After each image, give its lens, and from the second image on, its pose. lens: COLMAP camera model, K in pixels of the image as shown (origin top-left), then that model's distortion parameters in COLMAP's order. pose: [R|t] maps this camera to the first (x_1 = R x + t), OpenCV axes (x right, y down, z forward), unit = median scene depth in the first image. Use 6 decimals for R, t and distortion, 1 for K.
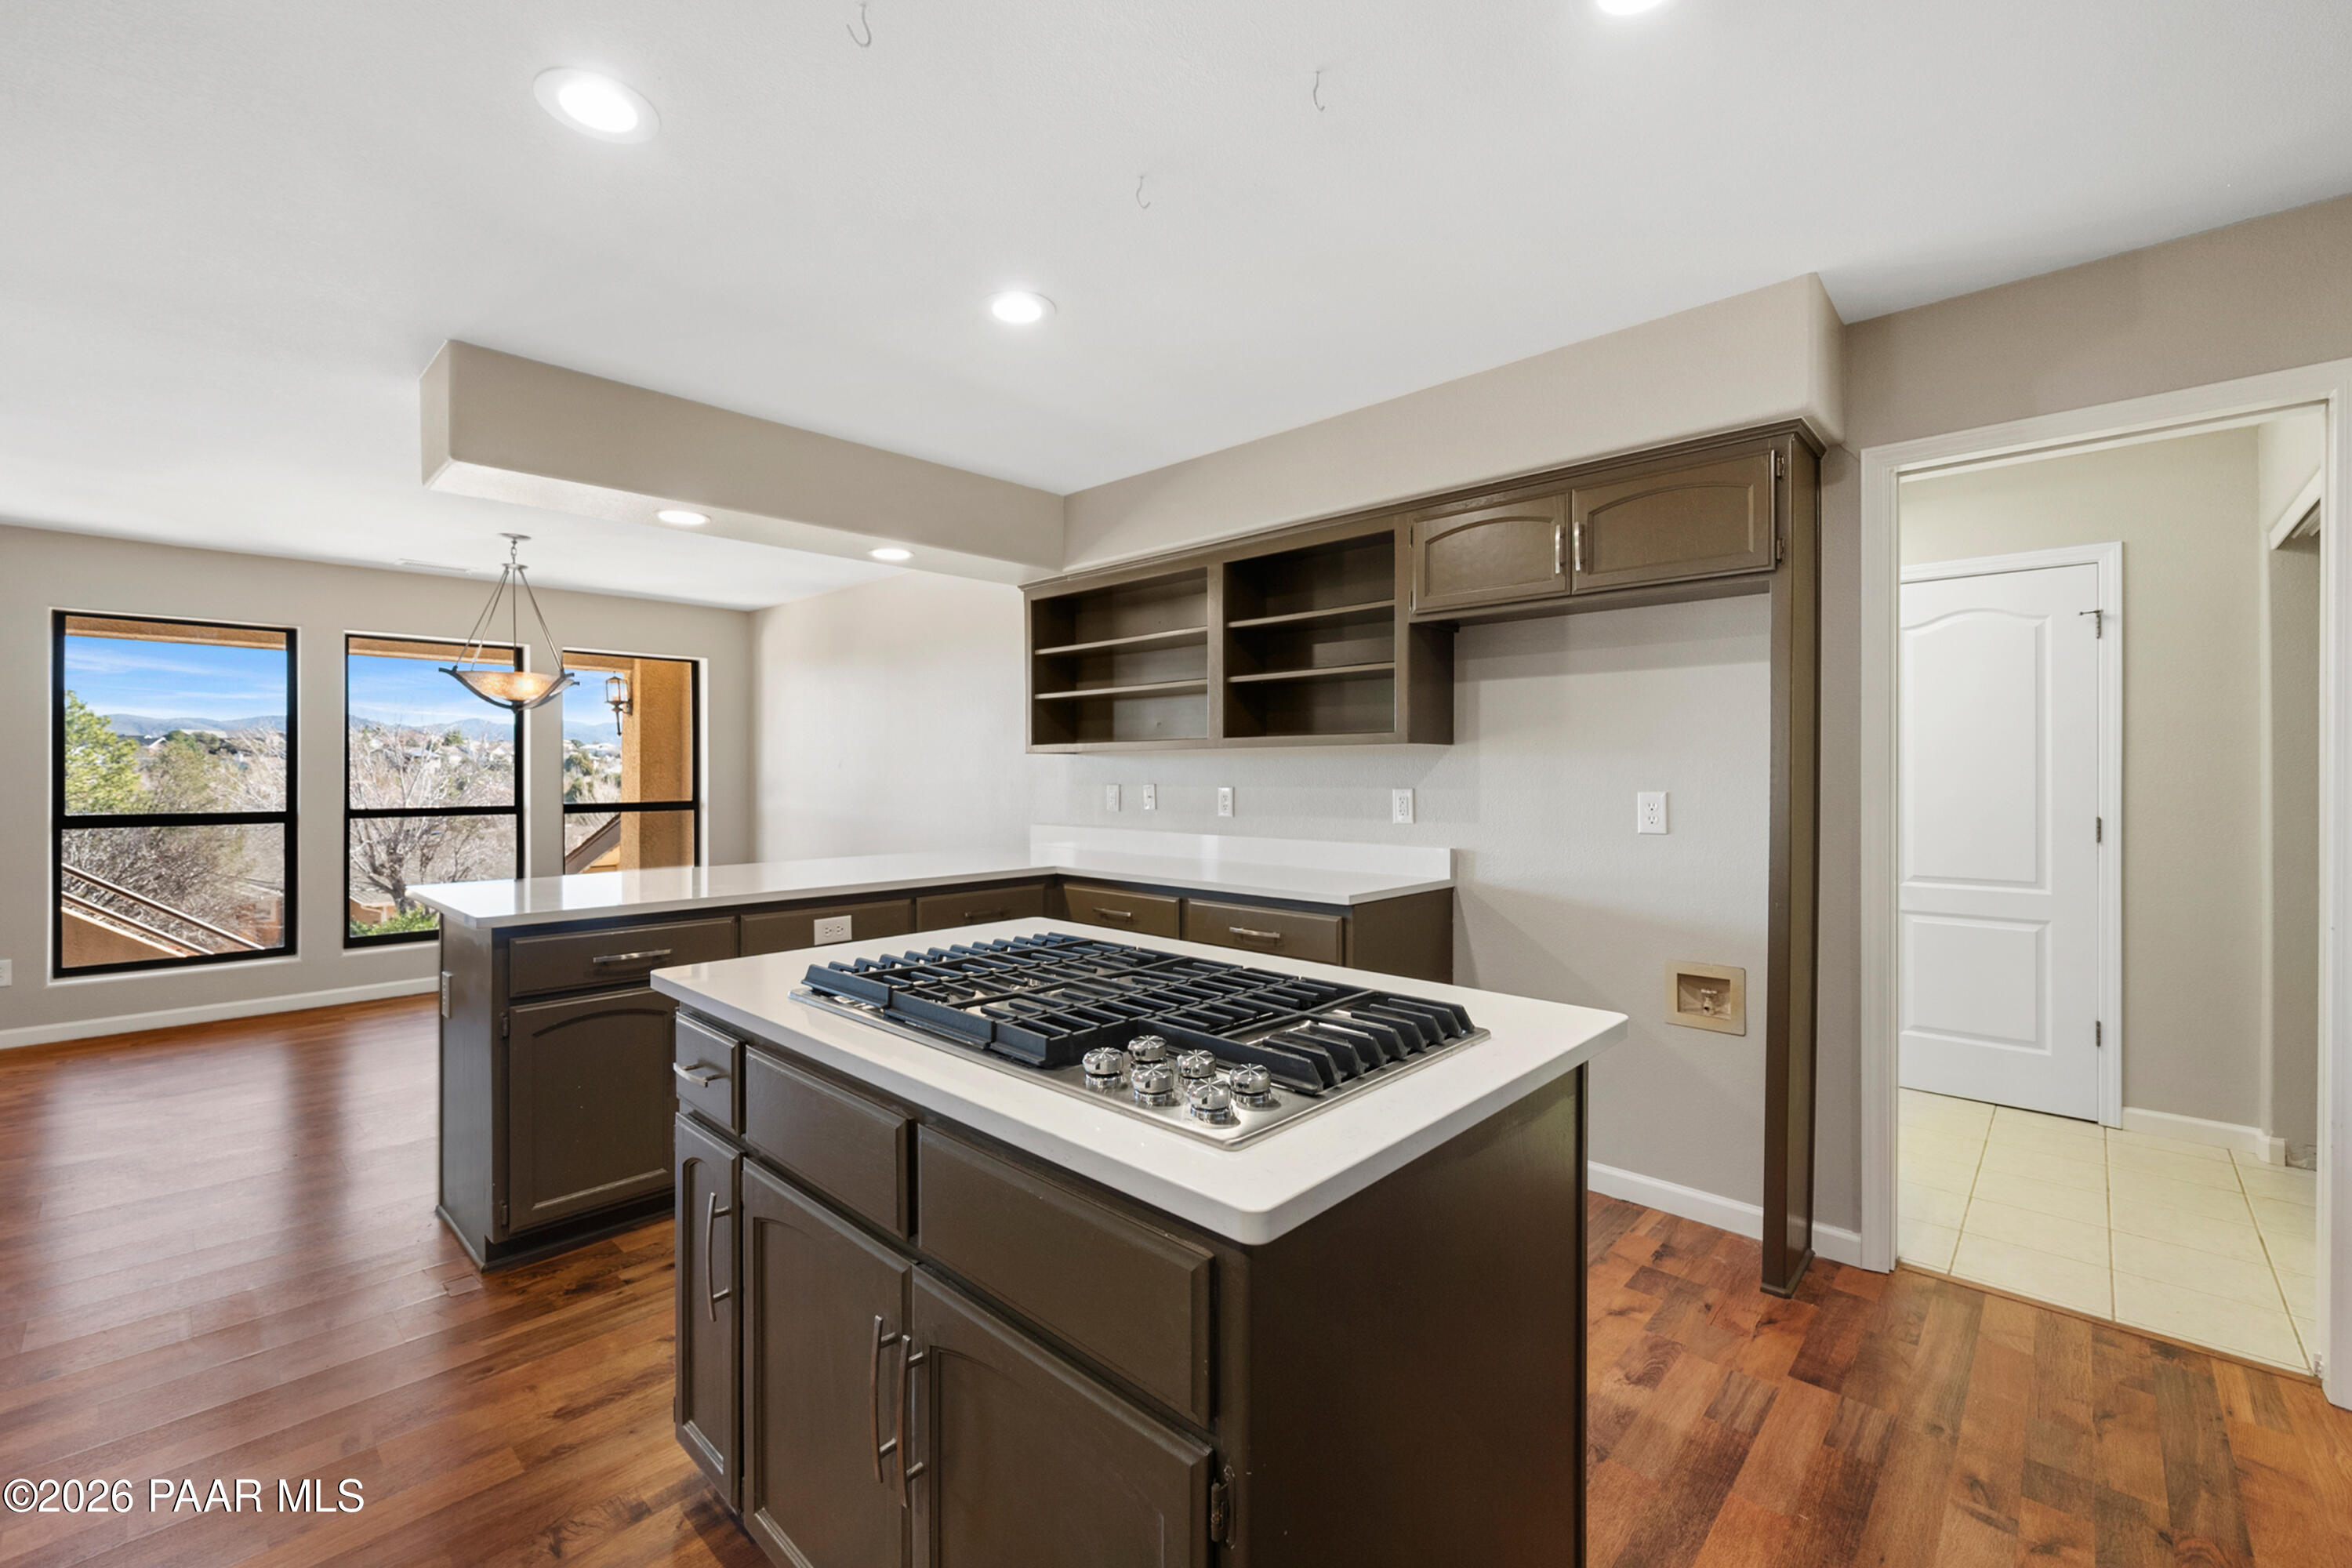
lens RADIAL K [[981.4, 0, 1203.6], [0, 981.4, 780.6], [0, 0, 1]] dist [-0.004484, 0.001407]
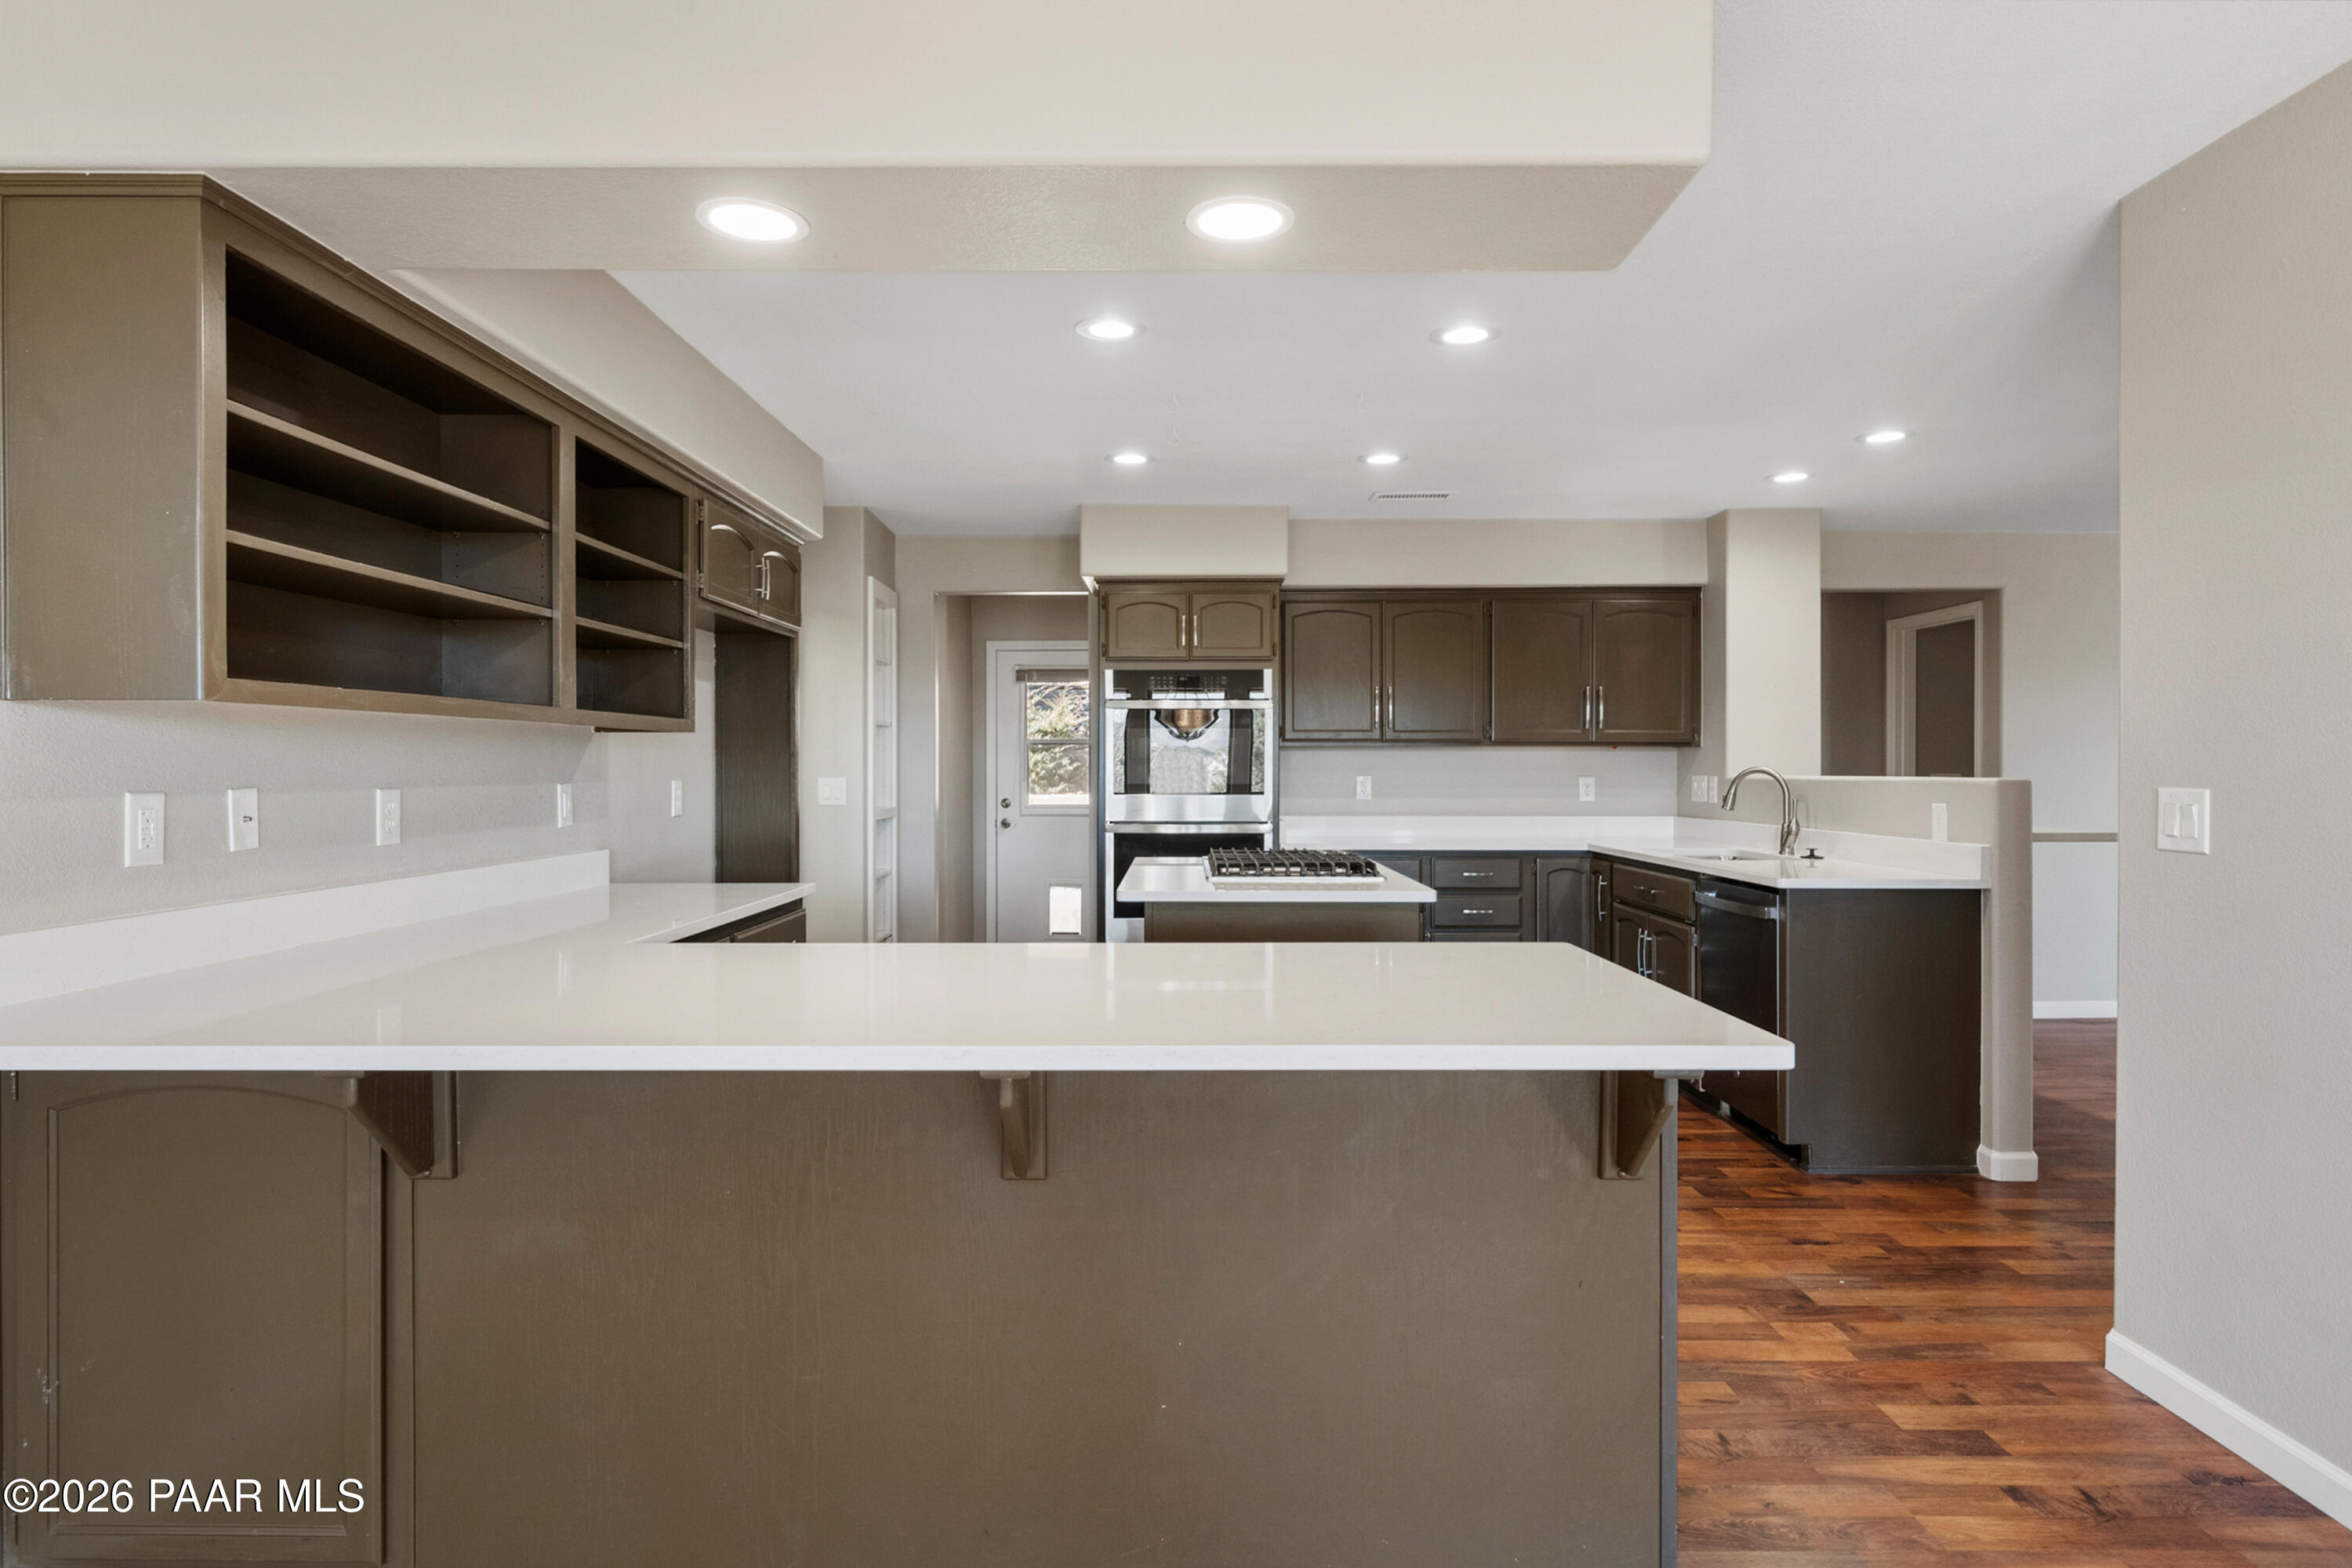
lens RADIAL K [[1281.2, 0, 1167.4], [0, 1281.2, 773.2], [0, 0, 1]] dist [-0.006686, -0.000875]
pose [[-0.670826, -0.003558, 0.741606, -0.882699], [0.005644, 0.999935, 0.009902, -0.007738], [-0.741593, 0.010828, -0.670763, 1.313771]]
